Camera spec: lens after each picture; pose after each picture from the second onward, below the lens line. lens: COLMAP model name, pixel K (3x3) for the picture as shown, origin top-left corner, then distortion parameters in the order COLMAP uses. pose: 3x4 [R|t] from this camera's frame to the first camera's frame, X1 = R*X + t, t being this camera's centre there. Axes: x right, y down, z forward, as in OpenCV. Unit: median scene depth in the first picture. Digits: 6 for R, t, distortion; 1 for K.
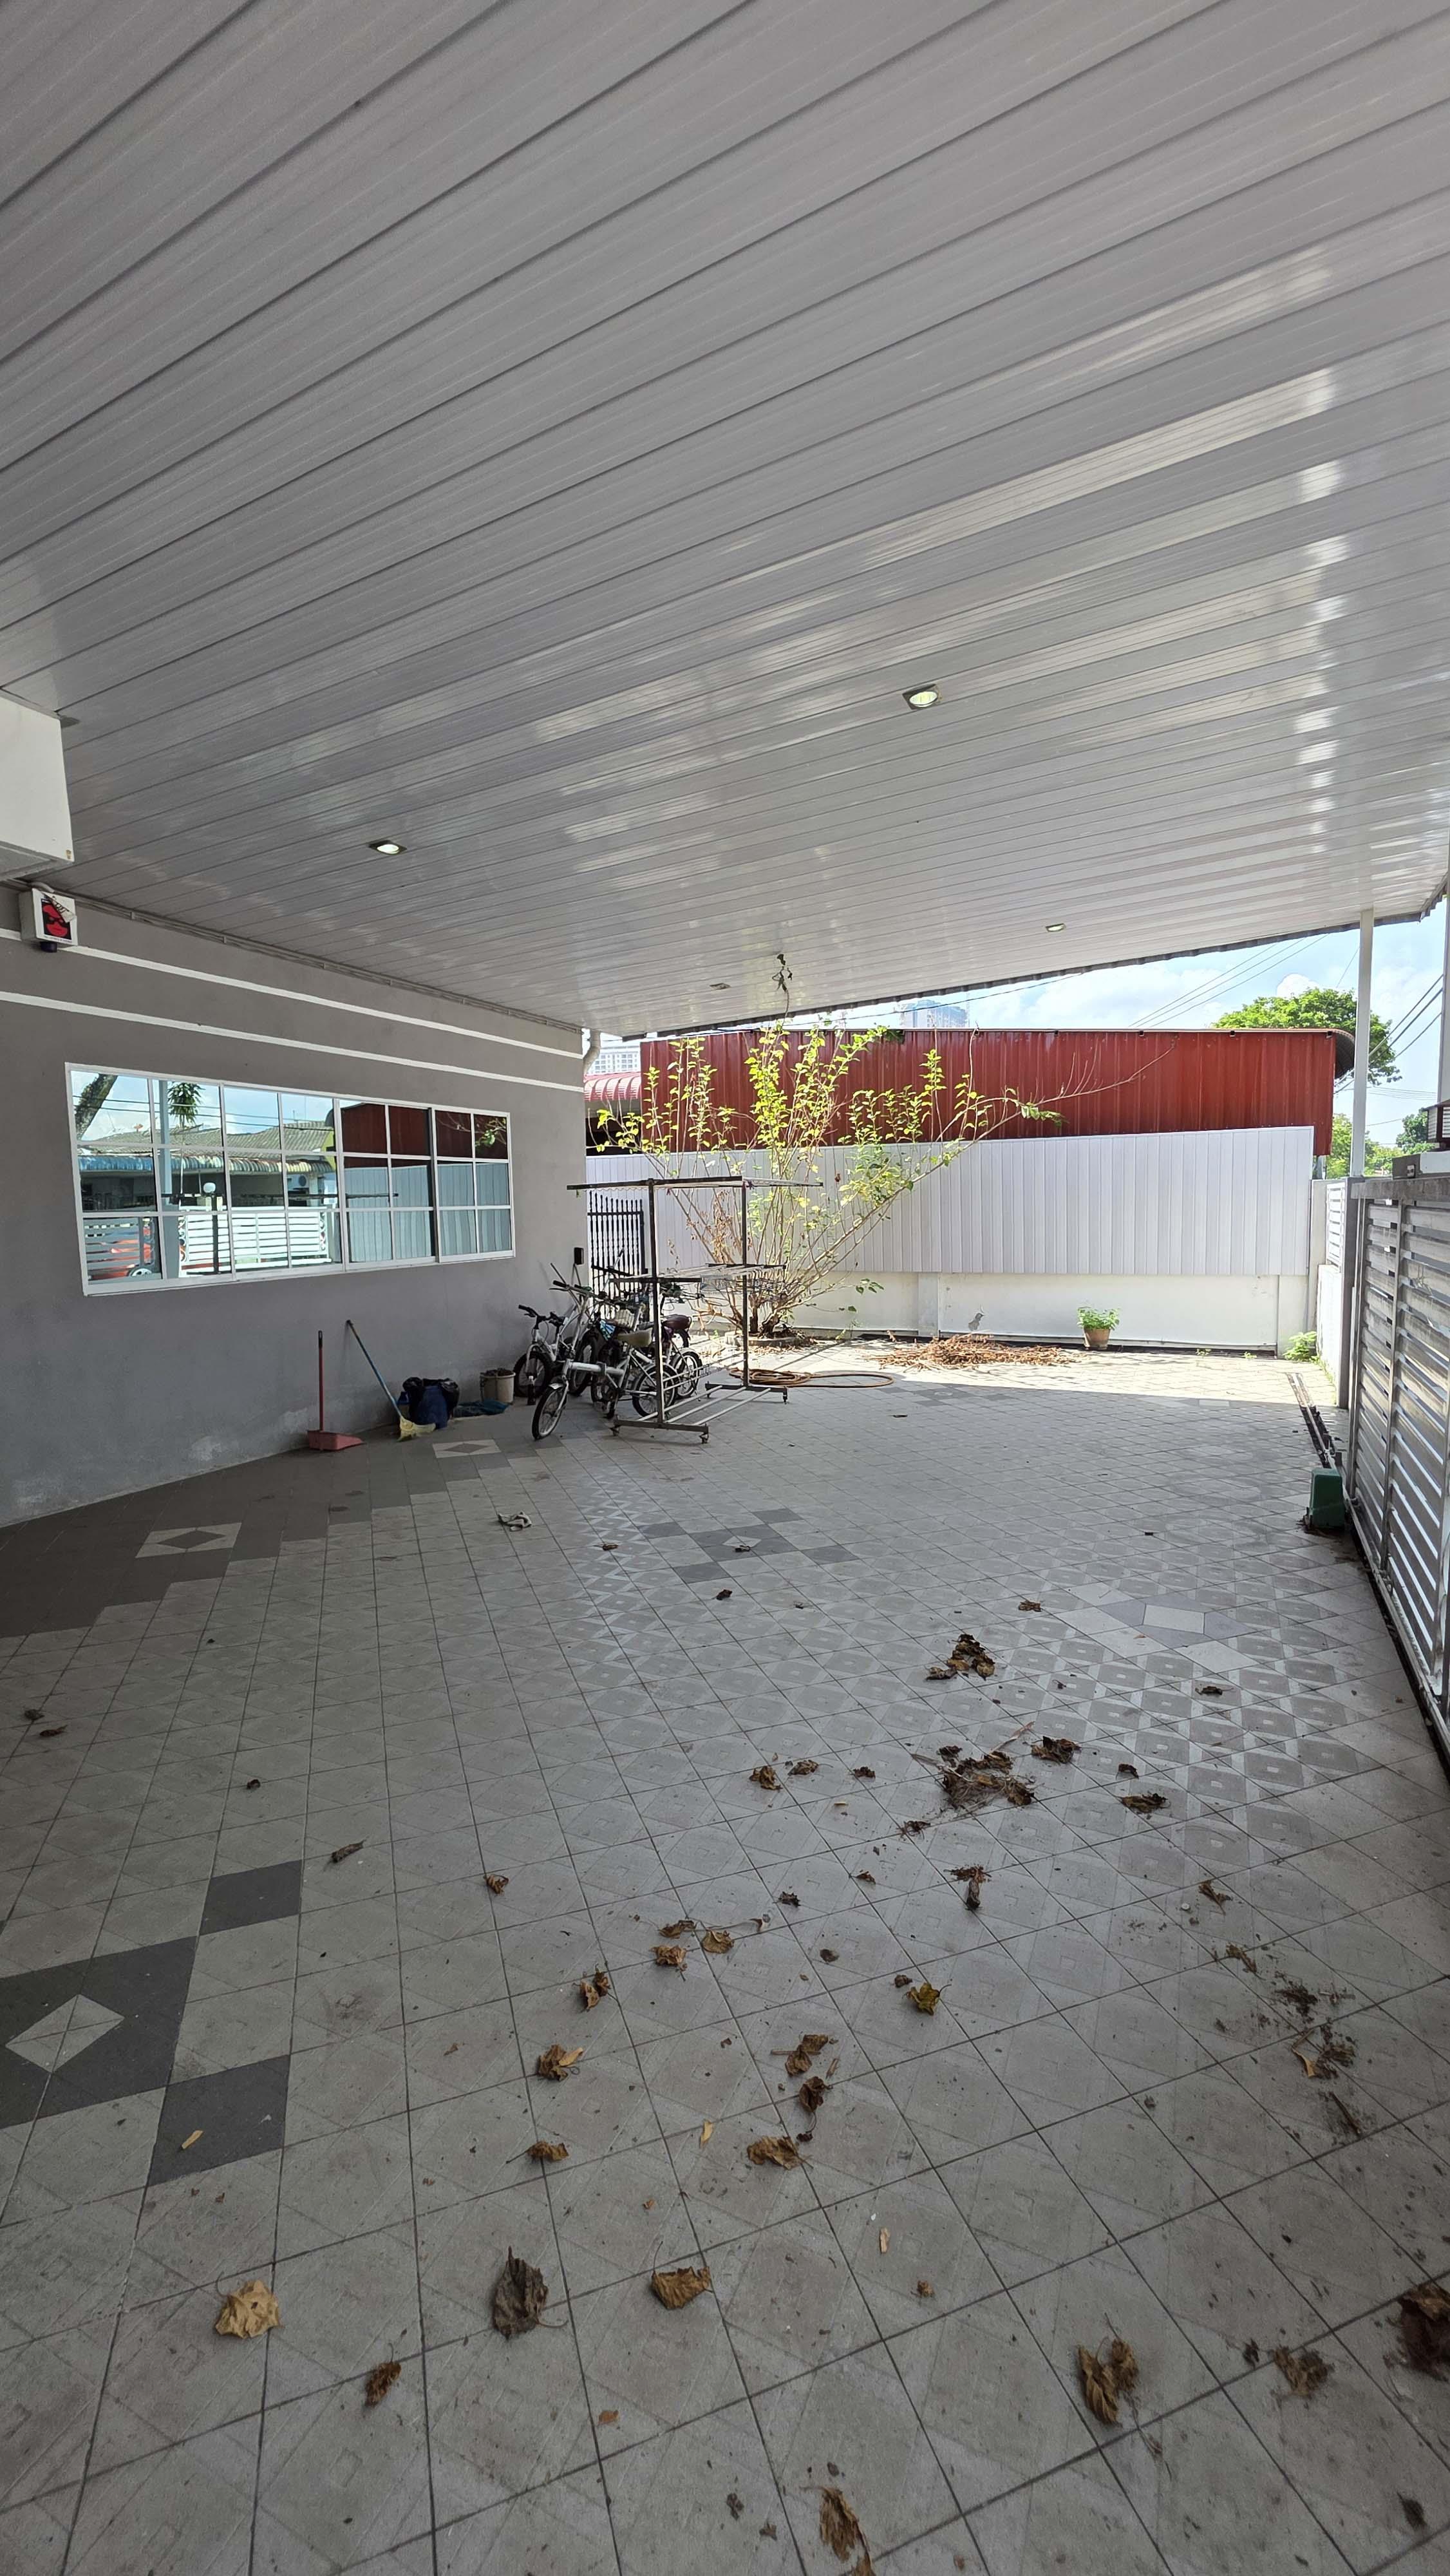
lens RADIAL K [[1032.3, 0, 725.0], [0, 1032.3, 1288.0], [0, 0, 1]] dist [-0.001363, 0.000223]
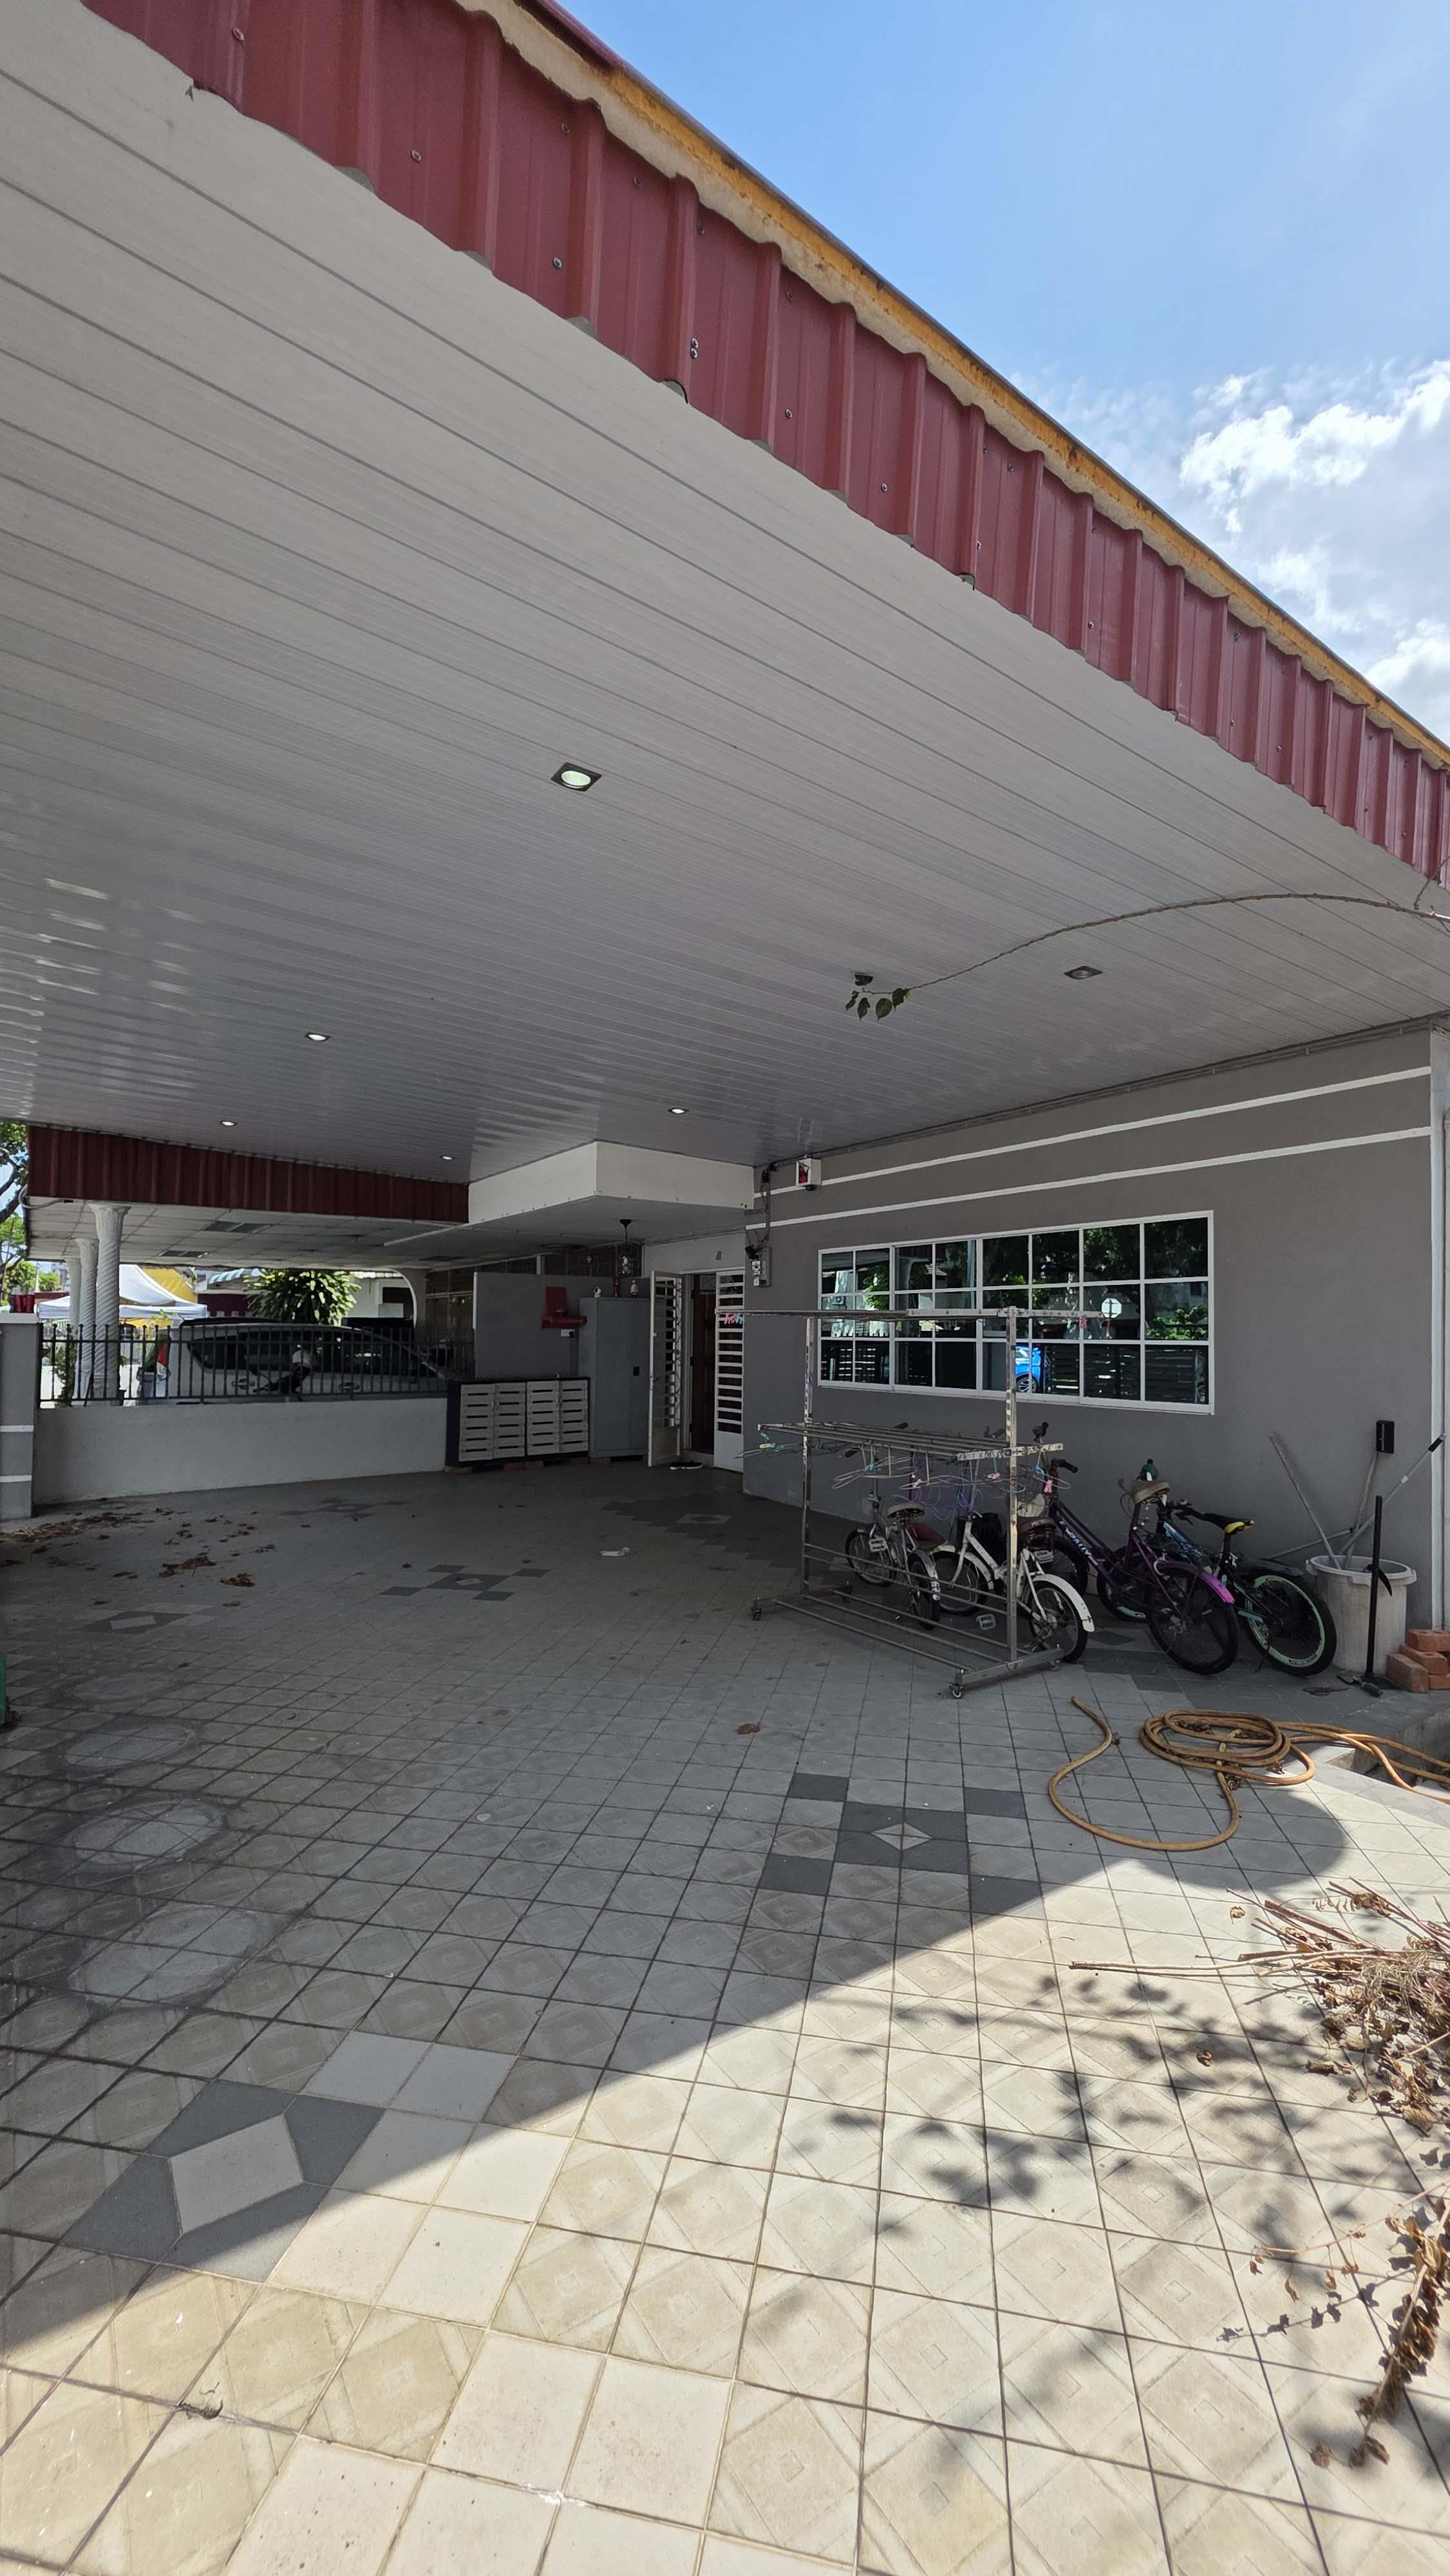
lens RADIAL K [[1022.4, 0, 725.0], [0, 1022.4, 1288.0], [0, 0, 1]] dist [0.001935, 0.000320]
pose [[-0.510461, -0.025001, -0.859537, 1.028114], [-0.071894, 0.997318, 0.013688, -0.187606], [0.856890, 0.068783, -0.510890, 1.972081]]
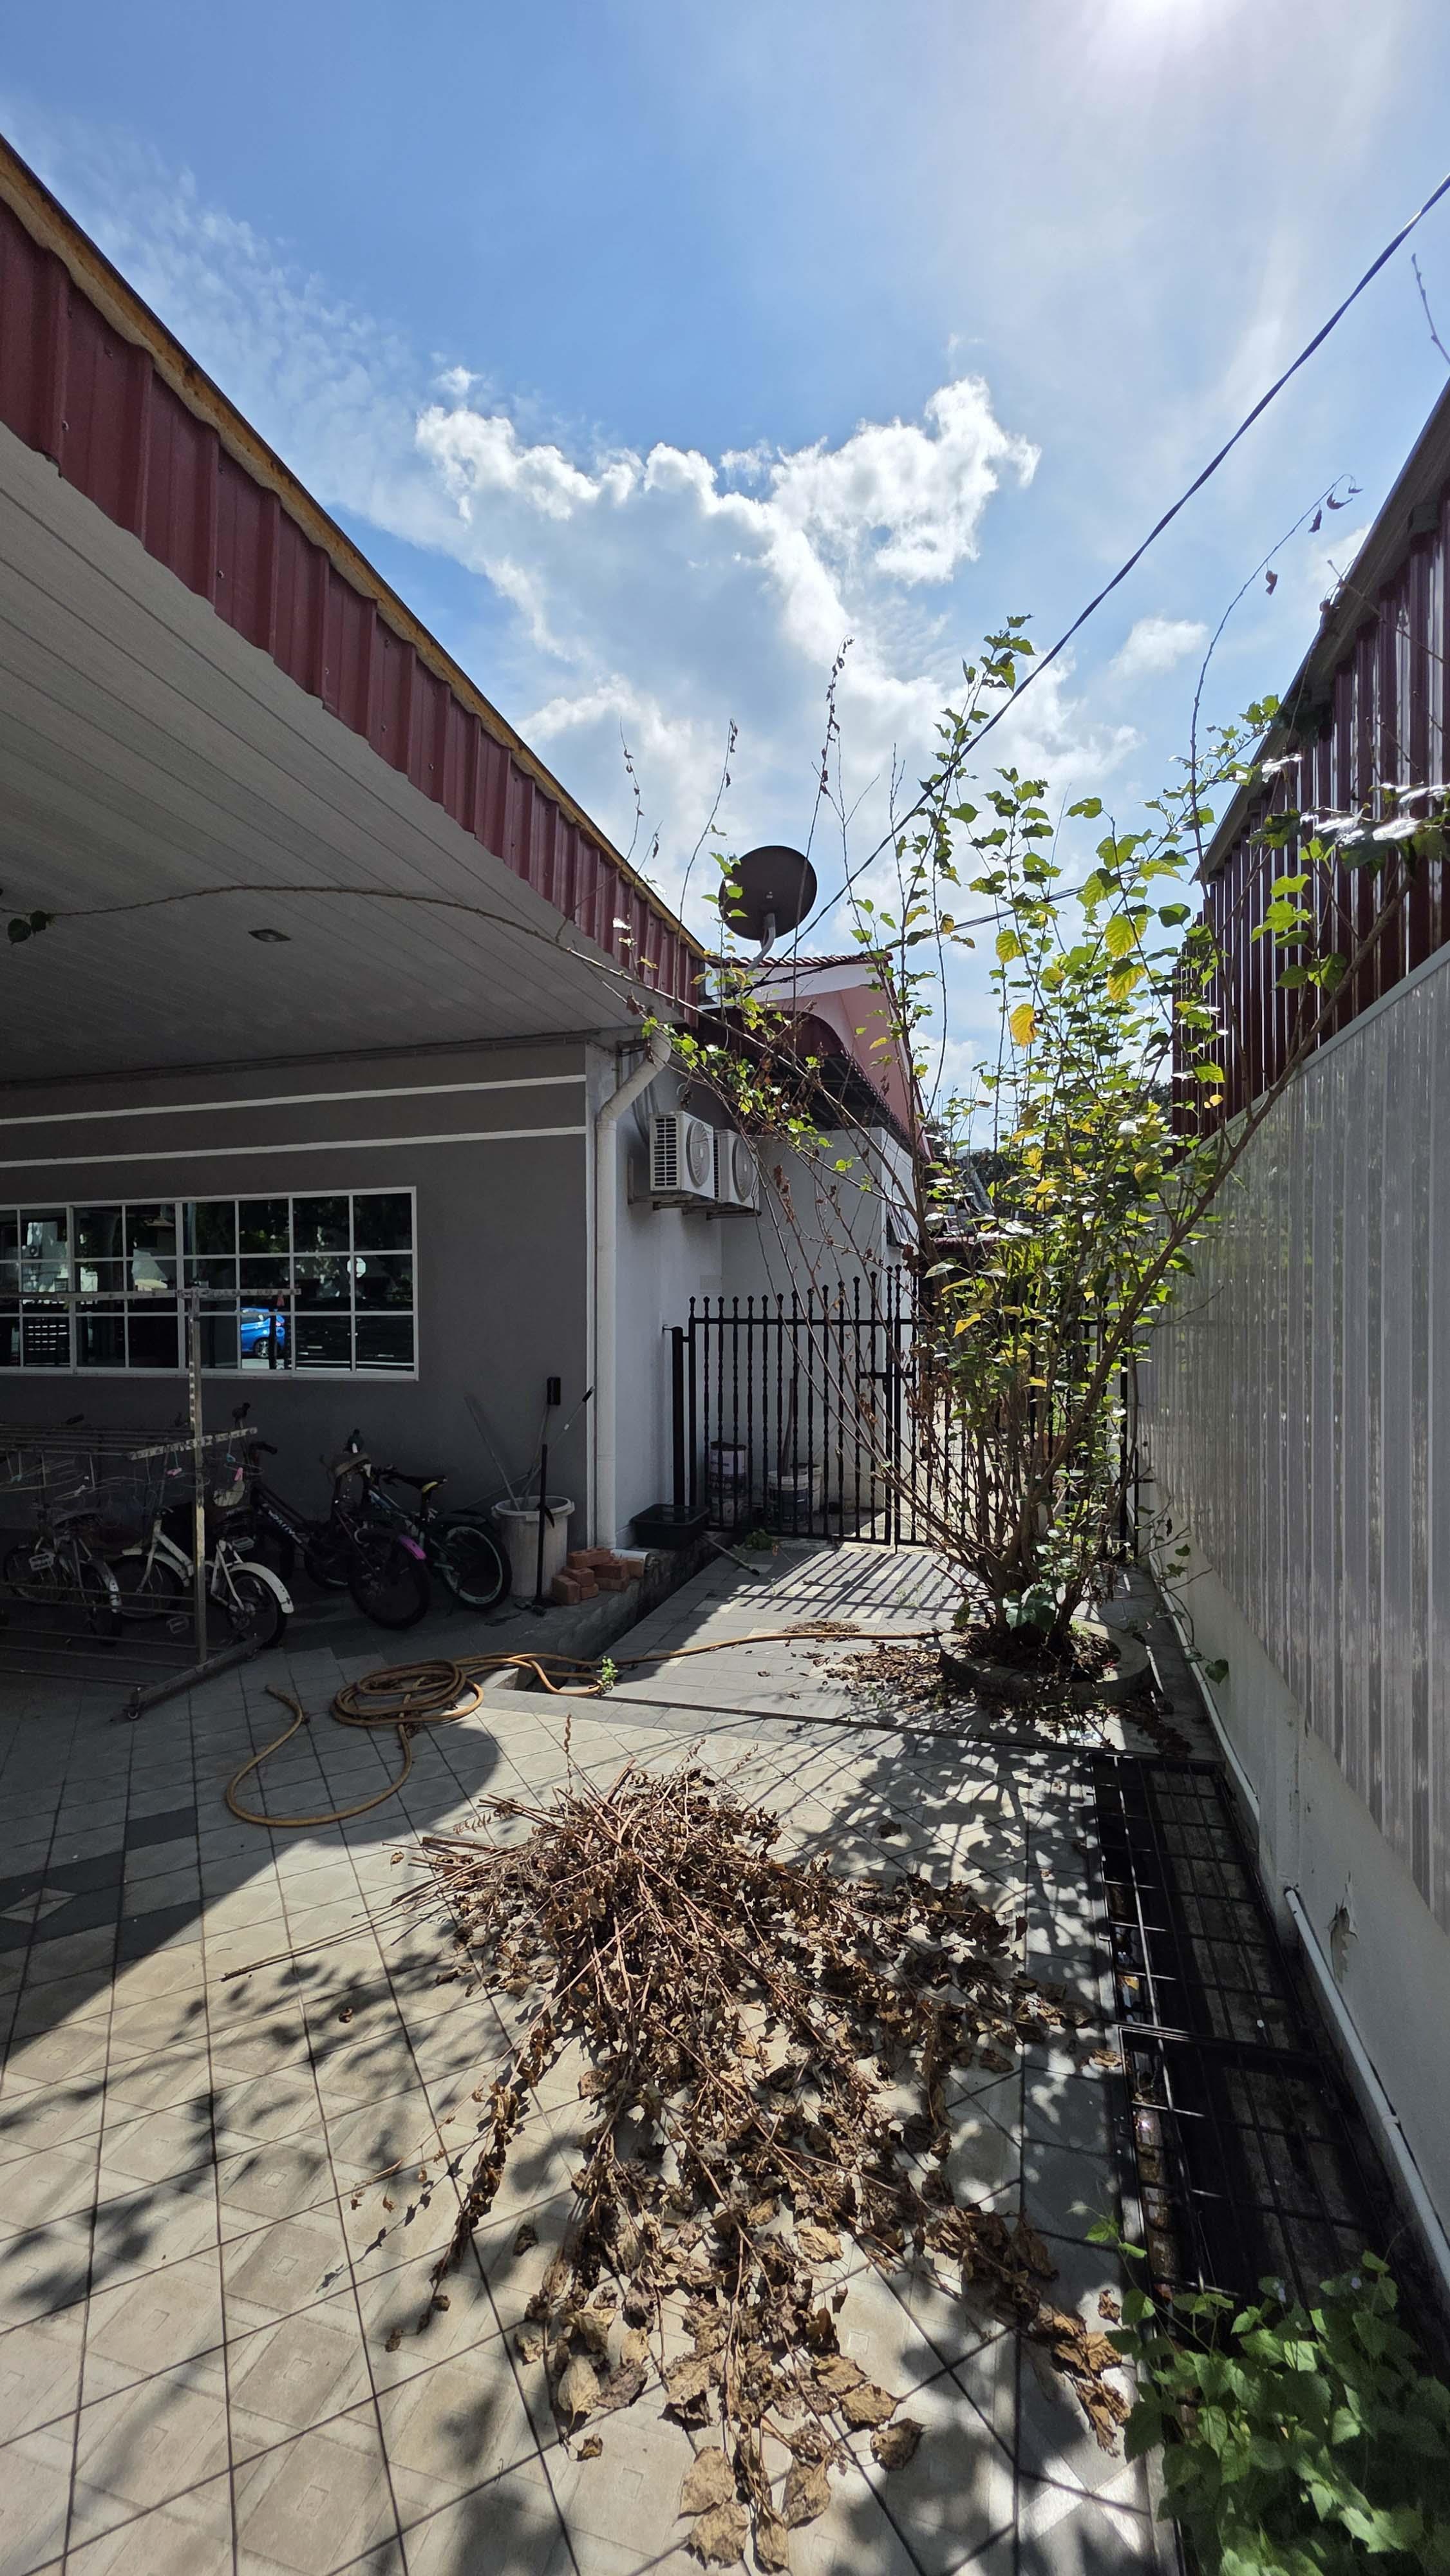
lens RADIAL K [[1032.3, 0, 725.0], [0, 1032.3, 1288.0], [0, 0, 1]] dist [-0.001363, 0.000223]
pose [[0.152018, 0.020955, -0.988156, 1.016221], [-0.076123, 0.997054, 0.009433, -0.221471], [0.985442, 0.073788, 0.153166, 2.034654]]
